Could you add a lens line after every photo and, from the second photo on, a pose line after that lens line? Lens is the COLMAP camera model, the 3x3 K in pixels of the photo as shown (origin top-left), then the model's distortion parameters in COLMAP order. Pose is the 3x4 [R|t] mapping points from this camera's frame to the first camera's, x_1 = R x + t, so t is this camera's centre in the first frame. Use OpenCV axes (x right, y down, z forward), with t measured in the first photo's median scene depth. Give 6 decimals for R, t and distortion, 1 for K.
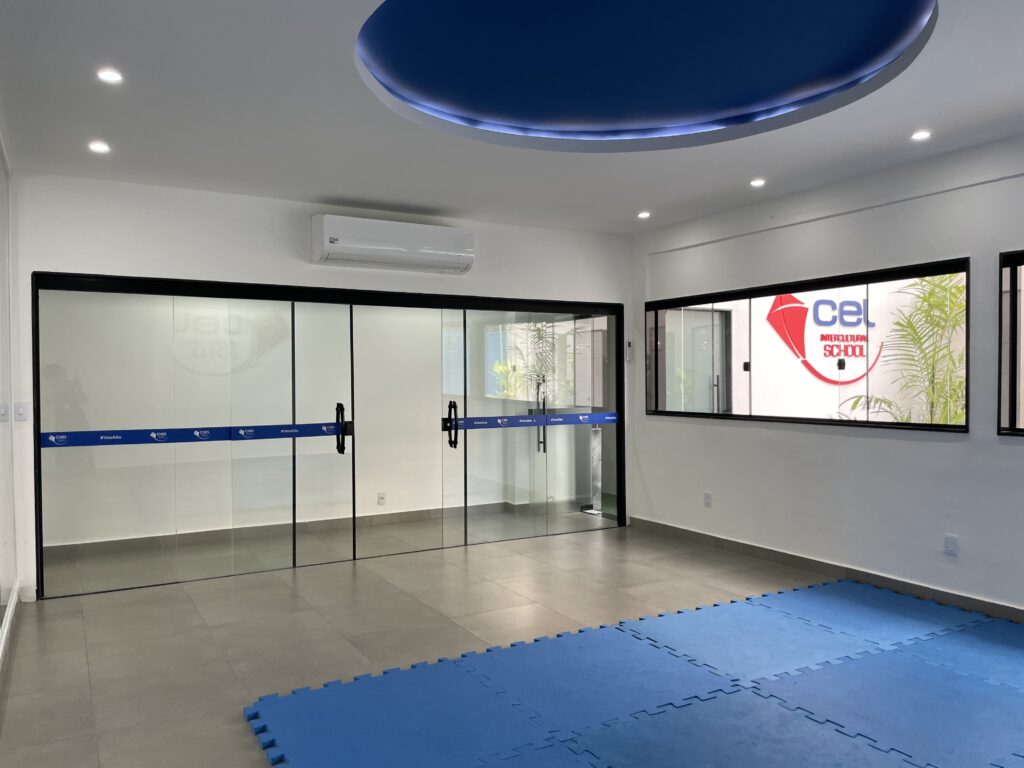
lens RADIAL K [[778.9, 0, 512.0], [0, 778.9, 384.0], [0, 0, 1]] dist [0.035239, -0.084178]
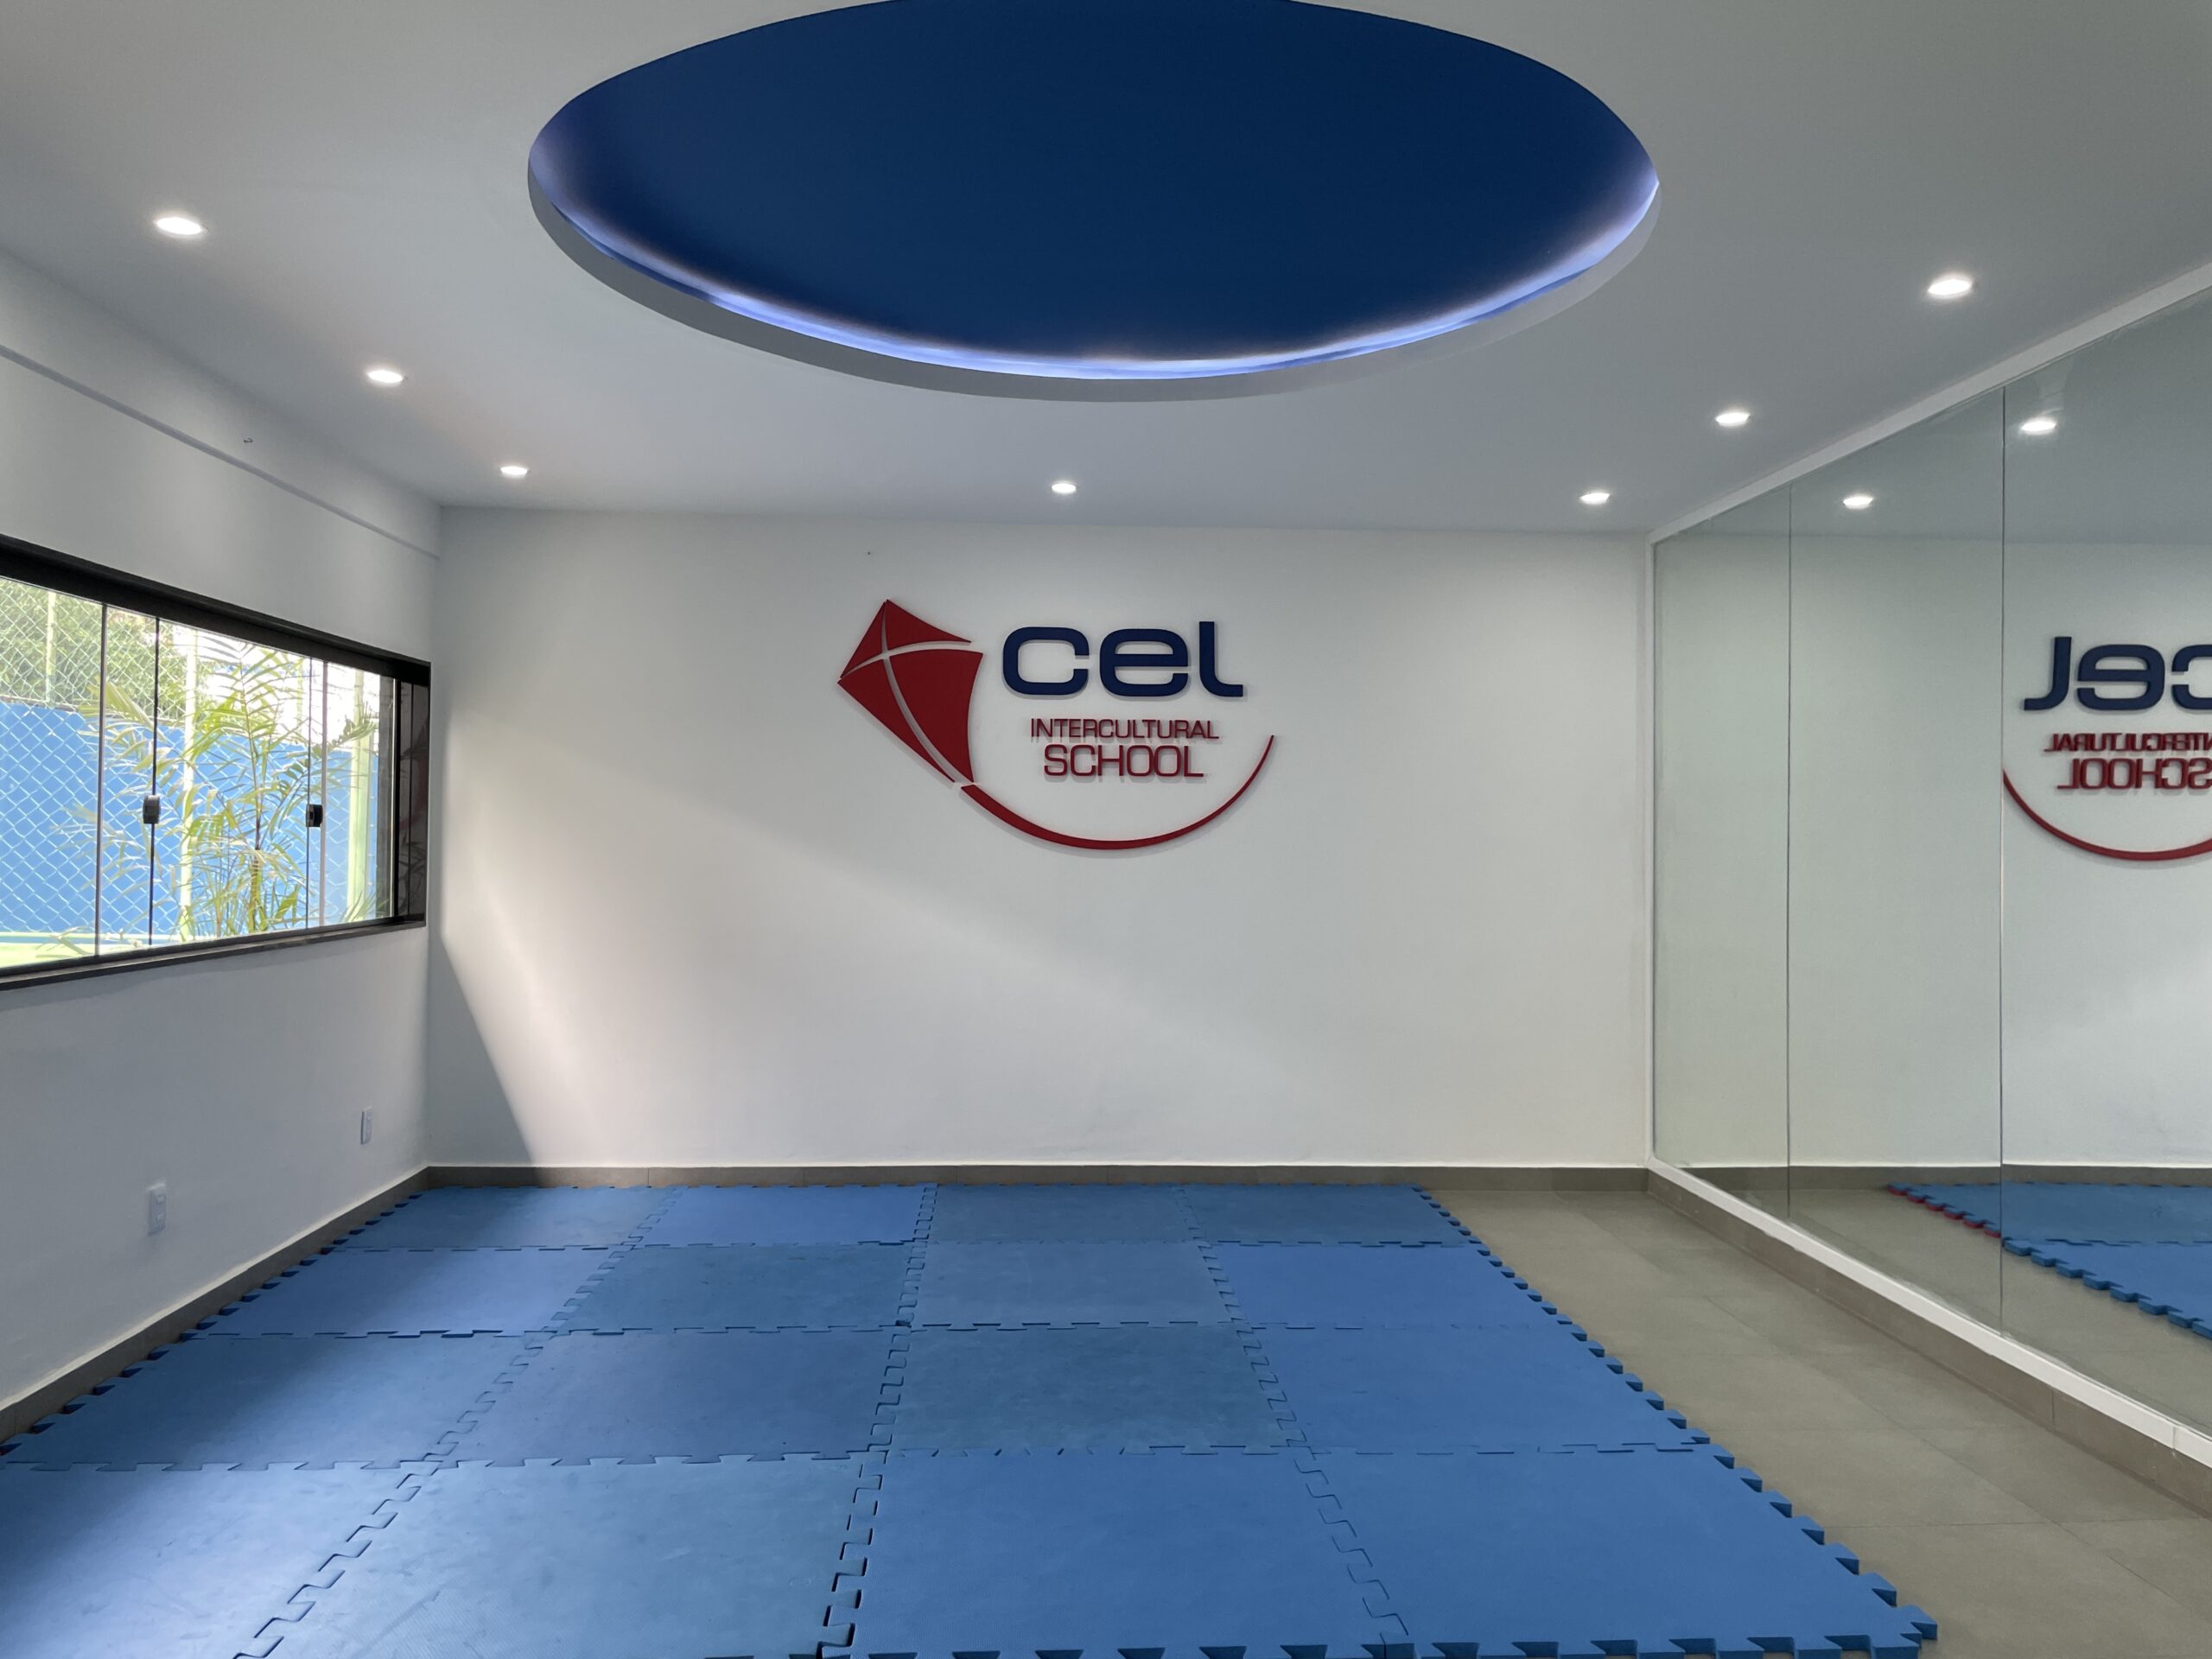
lens RADIAL K [[1682.6, 0, 1106.0], [0, 1682.6, 829.5], [0, 0, 1]] dist [0.035239, -0.084178]
pose [[0.889266, 0.016600, -0.457089, 0.794384], [-0.015109, 0.999862, 0.006917, -0.015048], [0.457141, 0.000755, 0.889394, 0.272288]]
